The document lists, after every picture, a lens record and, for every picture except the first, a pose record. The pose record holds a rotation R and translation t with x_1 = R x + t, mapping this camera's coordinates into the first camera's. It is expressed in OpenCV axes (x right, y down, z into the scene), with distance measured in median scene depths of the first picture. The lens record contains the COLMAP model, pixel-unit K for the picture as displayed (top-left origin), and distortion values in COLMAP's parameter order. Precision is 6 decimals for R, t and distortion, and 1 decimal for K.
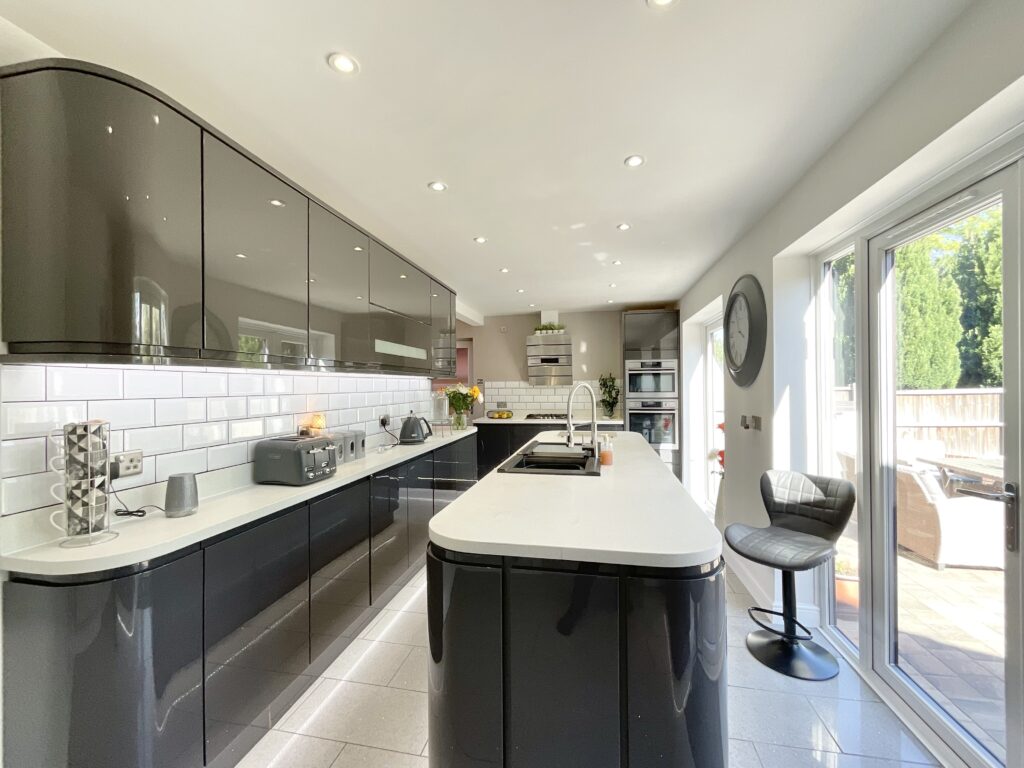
lens RADIAL K [[414.9, 0, 513.4], [0, 414.9, 383.9], [0, 0, 1]] dist [0.001496, -0.000131]
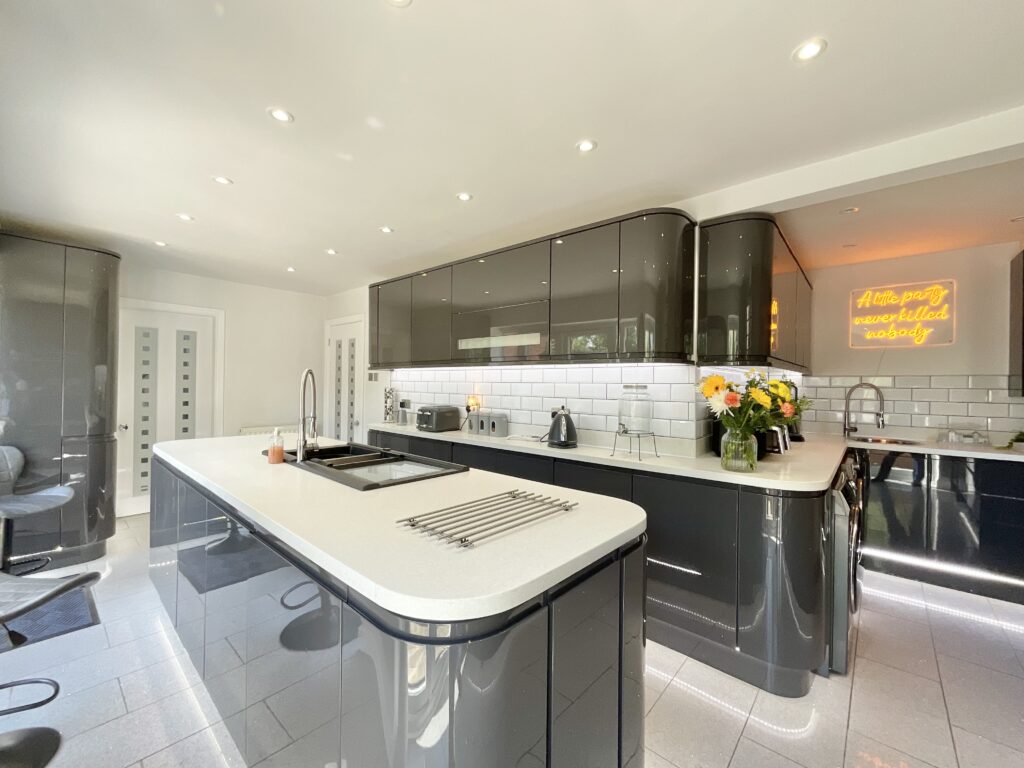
lens RADIAL K [[414.9, 0, 521.8], [0, 414.9, 382.6], [0, 0, 1]] dist [0.001496, -0.000131]
pose [[-0.492928, 0.000165, -0.870070, 0.394980], [-0.004440, 0.999986, 0.002705, 0.011971], [0.870059, 0.005196, -0.492921, 1.032170]]
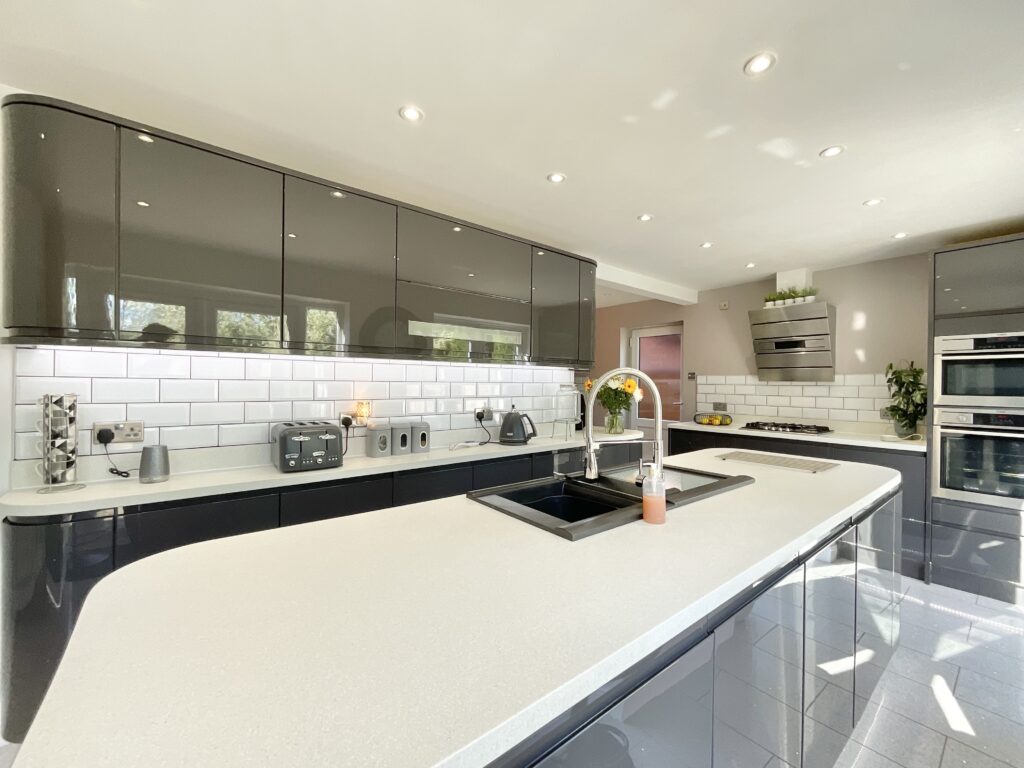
lens RADIAL K [[414.9, 0, 522.8], [0, 414.9, 384.2], [0, 0, 1]] dist [0.001496, -0.000131]
pose [[0.770358, 0.015165, -0.637431, 0.242624], [-0.012597, 0.999884, 0.008564, 0.010195], [0.637487, 0.001432, 0.770460, 0.272104]]
